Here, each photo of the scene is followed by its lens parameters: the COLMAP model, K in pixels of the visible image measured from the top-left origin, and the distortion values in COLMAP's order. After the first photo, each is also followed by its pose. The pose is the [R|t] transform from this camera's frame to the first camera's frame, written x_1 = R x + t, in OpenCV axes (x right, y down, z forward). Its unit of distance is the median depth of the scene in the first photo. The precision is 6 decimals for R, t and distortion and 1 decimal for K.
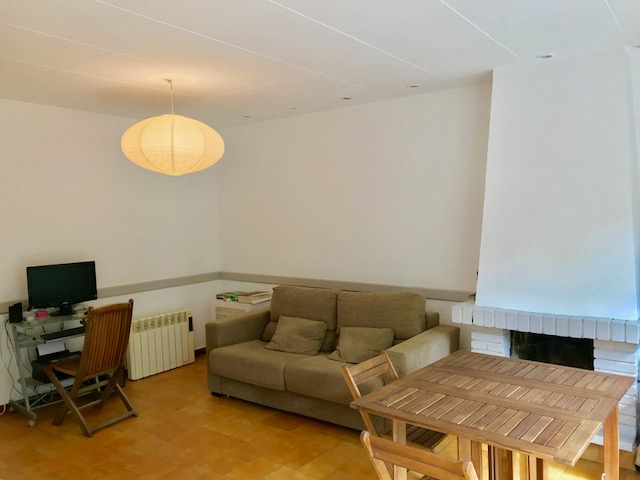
lens RADIAL K [[526.0, 0, 319.5], [0, 526.0, 240.7], [0, 0, 1]] dist [0.016625, 0.000107]
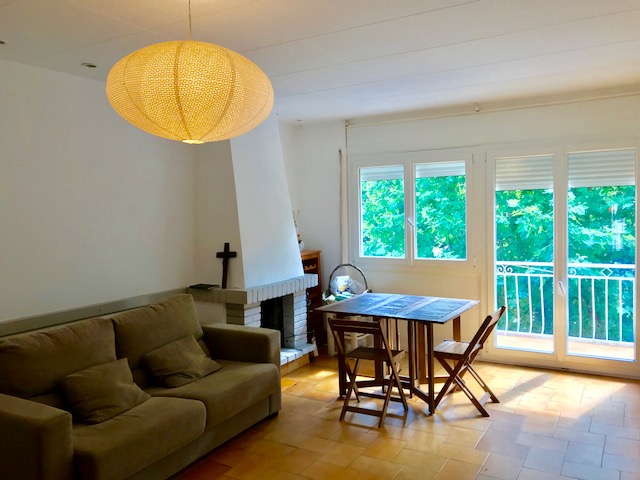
lens RADIAL K [[526.0, 0, 319.4], [0, 526.0, 239.3], [0, 0, 1]] dist [0.016625, 0.000107]
pose [[-0.121620, -0.014782, 0.992467, -0.960839], [0.081575, 0.996358, 0.024836, -0.005427], [-0.989219, 0.083981, -0.119971, 1.006185]]
